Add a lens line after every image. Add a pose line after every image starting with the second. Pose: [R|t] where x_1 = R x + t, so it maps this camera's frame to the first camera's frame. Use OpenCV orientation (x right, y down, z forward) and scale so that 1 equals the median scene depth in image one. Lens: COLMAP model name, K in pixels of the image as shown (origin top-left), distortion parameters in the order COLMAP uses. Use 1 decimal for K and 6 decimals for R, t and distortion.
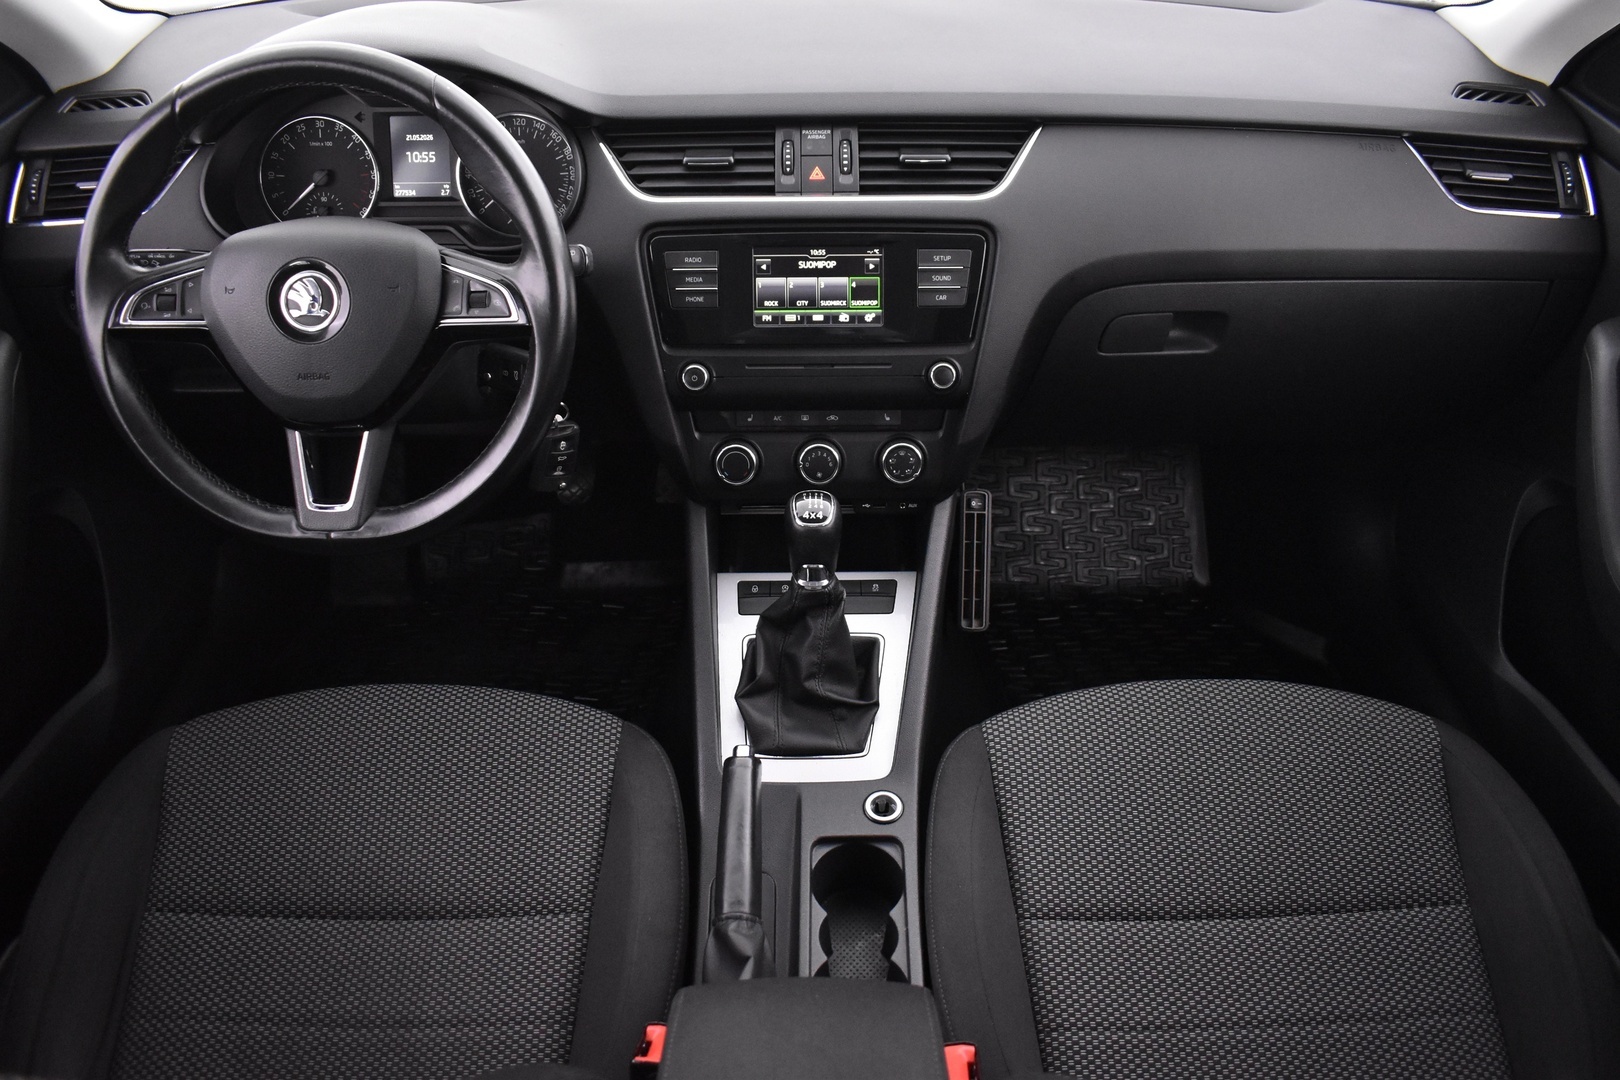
lens RADIAL K [[1253.1, 0, 812.7], [0, 1253.1, 542.1], [0, 0, 1]] dist [-0.091927, 0.004516]
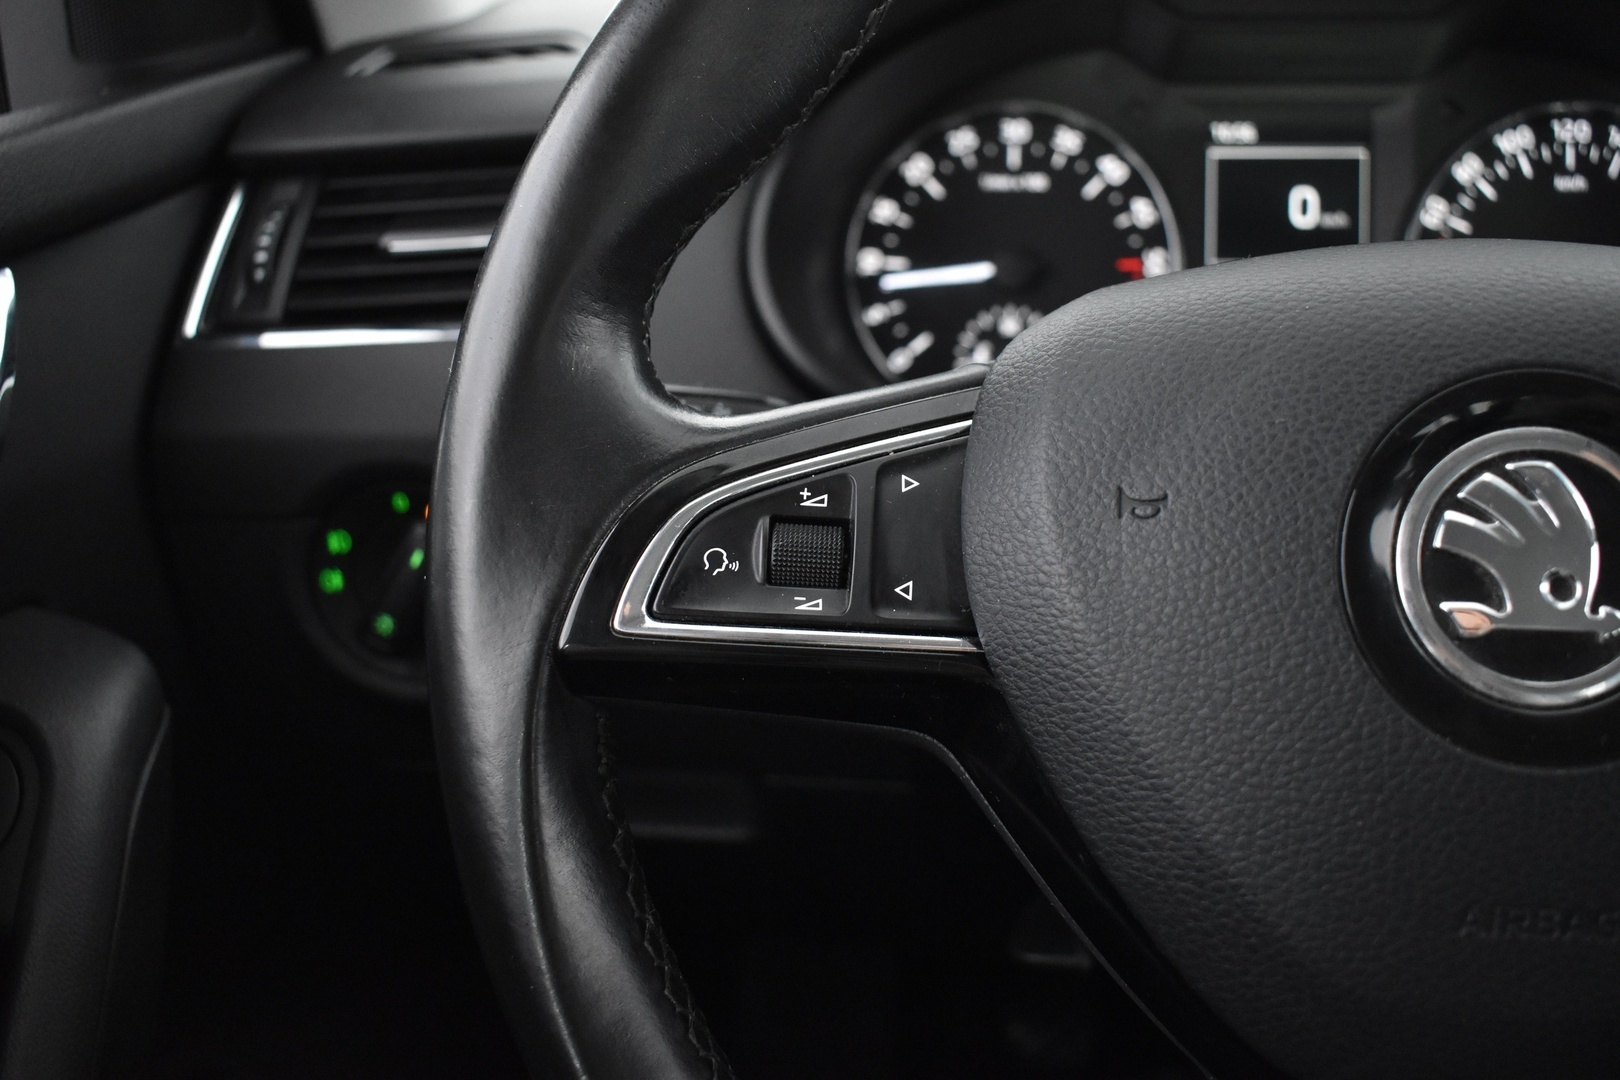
lens RADIAL K [[1545.6, 0, 778.8], [0, 1545.6, 553.4], [0, 0, 1]] dist [-0.088807, 0.000000]
pose [[0.984421, 0.016786, -0.175023, -0.415079], [-0.060004, 0.967746, -0.244680, -0.104868], [0.165270, 0.251370, 0.953677, 0.608786]]
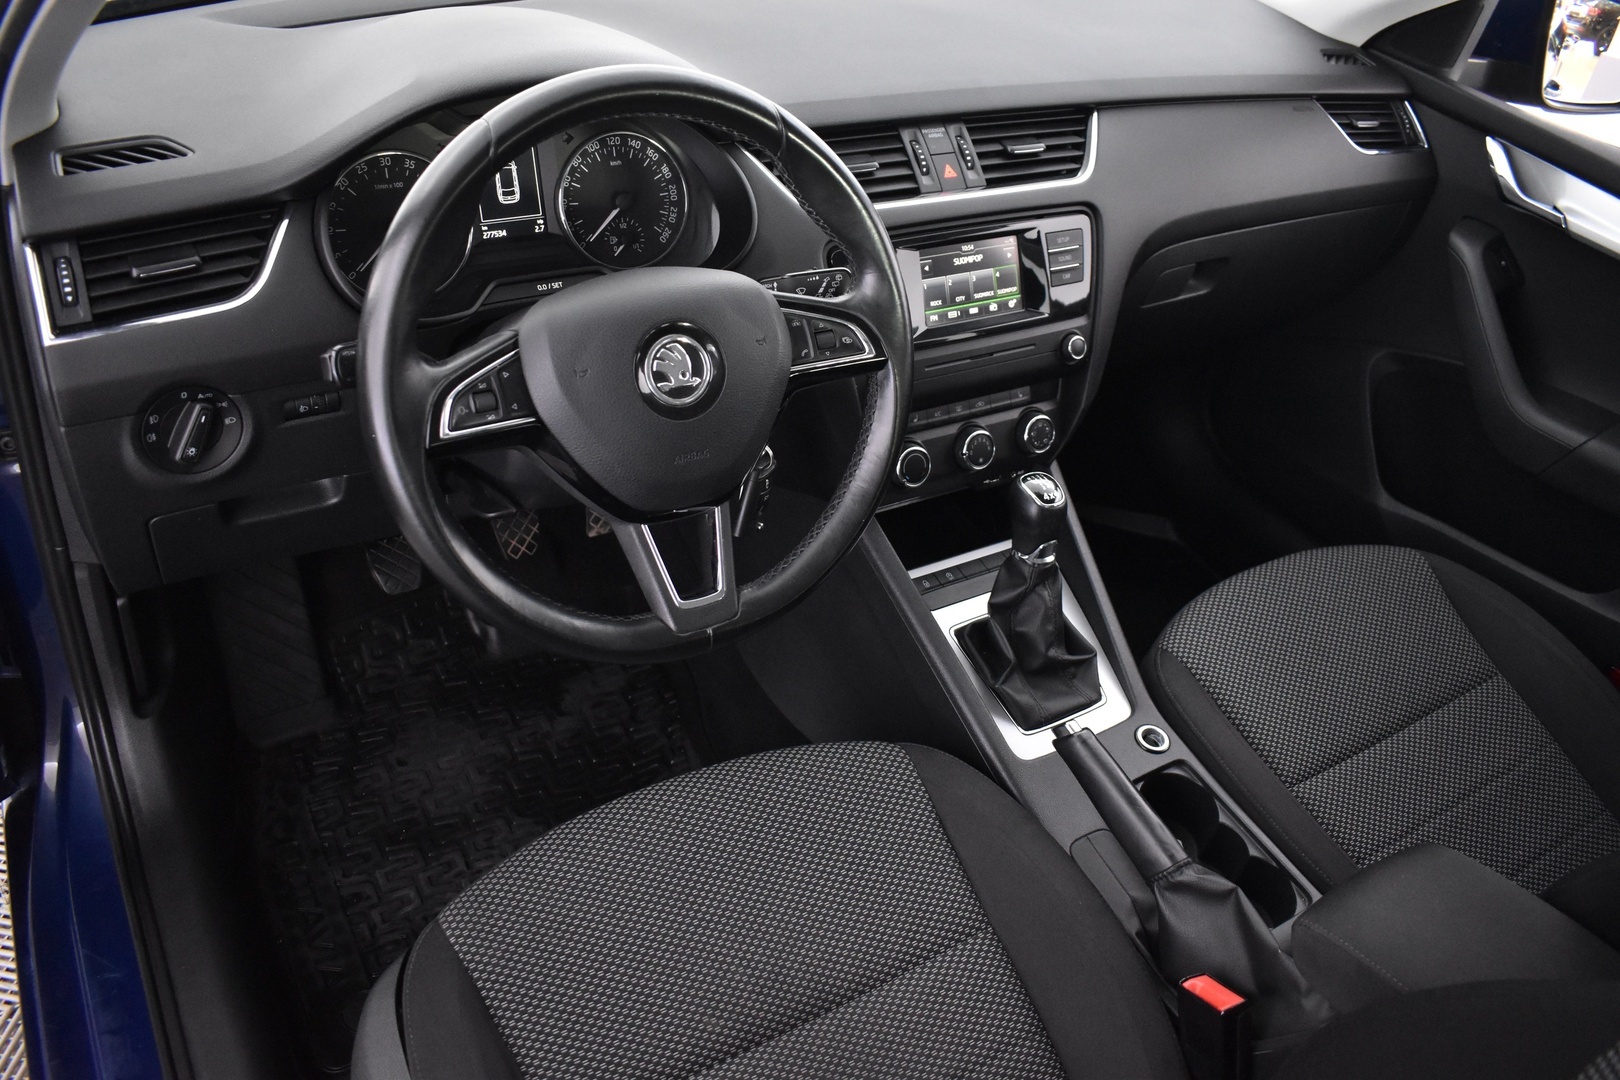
lens RADIAL K [[1253.1, 0, 799.0], [0, 1253.1, 542.9], [0, 0, 1]] dist [-0.091927, 0.004516]
pose [[0.854562, -0.232040, 0.464630, -0.646655], [0.215921, 0.972393, 0.088493, -0.115815], [-0.472336, 0.024700, 0.881072, 0.164913]]
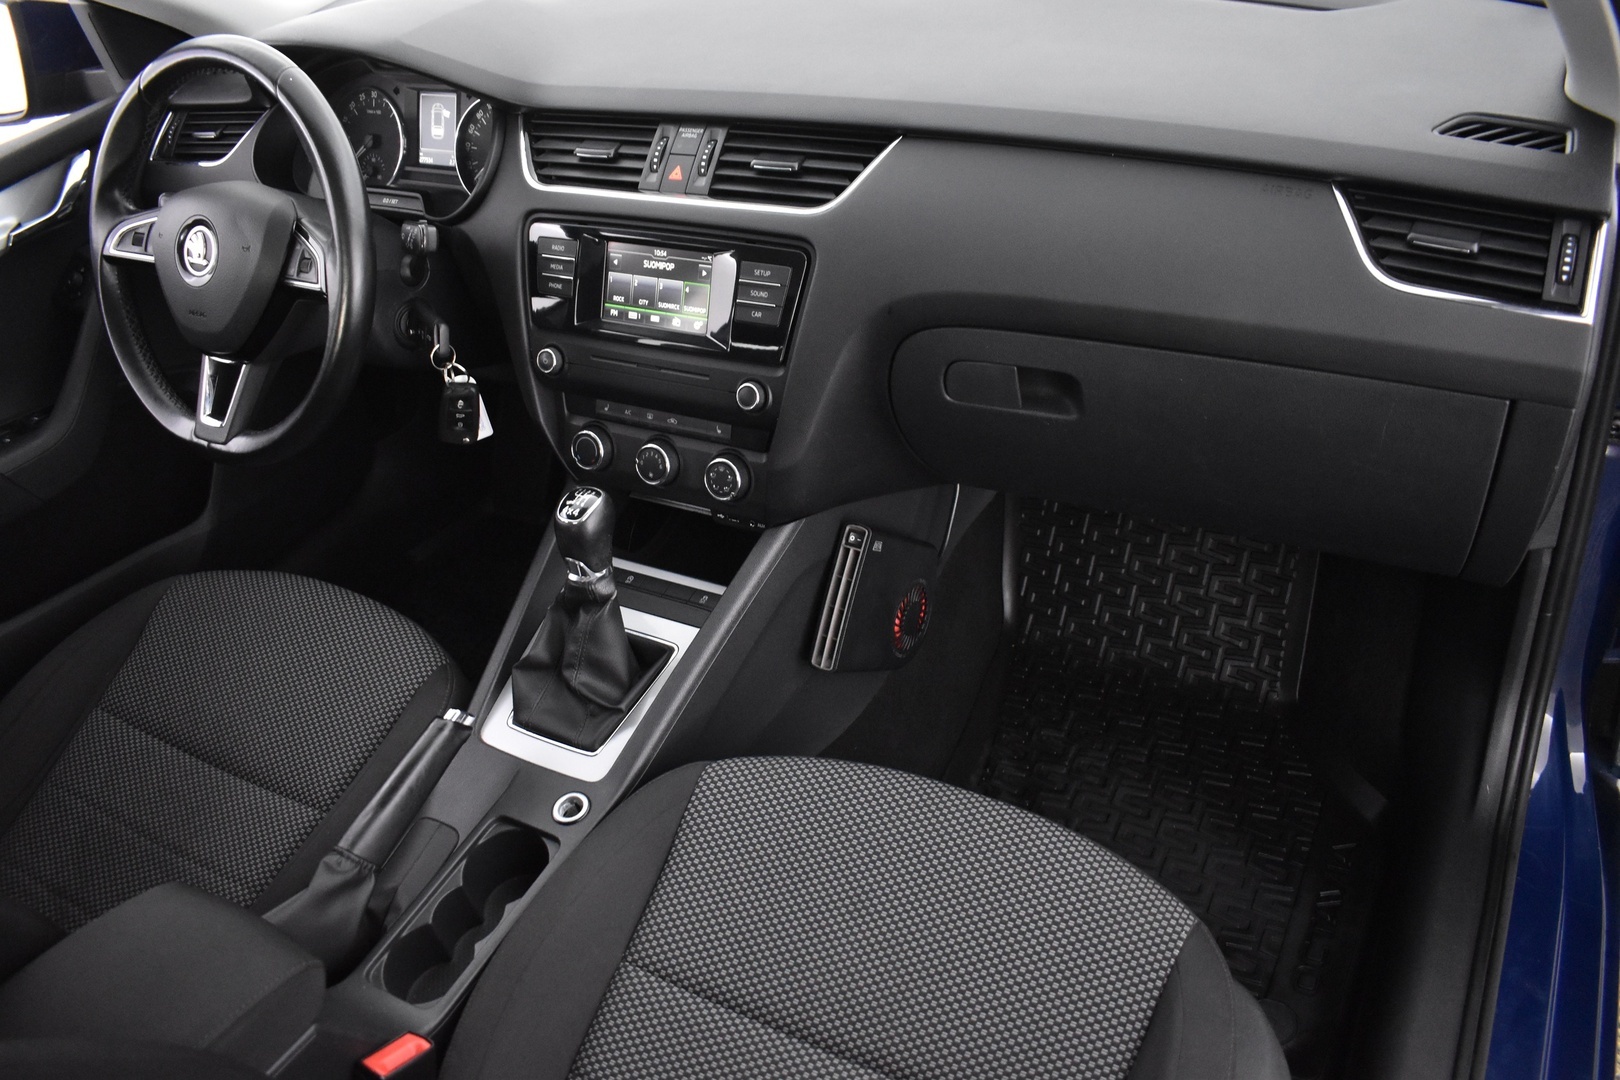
lens RADIAL K [[1253.1, 0, 806.6], [0, 1253.1, 537.3], [0, 0, 1]] dist [-0.091927, 0.004516]
pose [[0.864193, 0.213116, -0.455799, 0.599756], [-0.198059, 0.976820, 0.081209, -0.115036], [0.462541, 0.020094, 0.886370, 0.182409]]
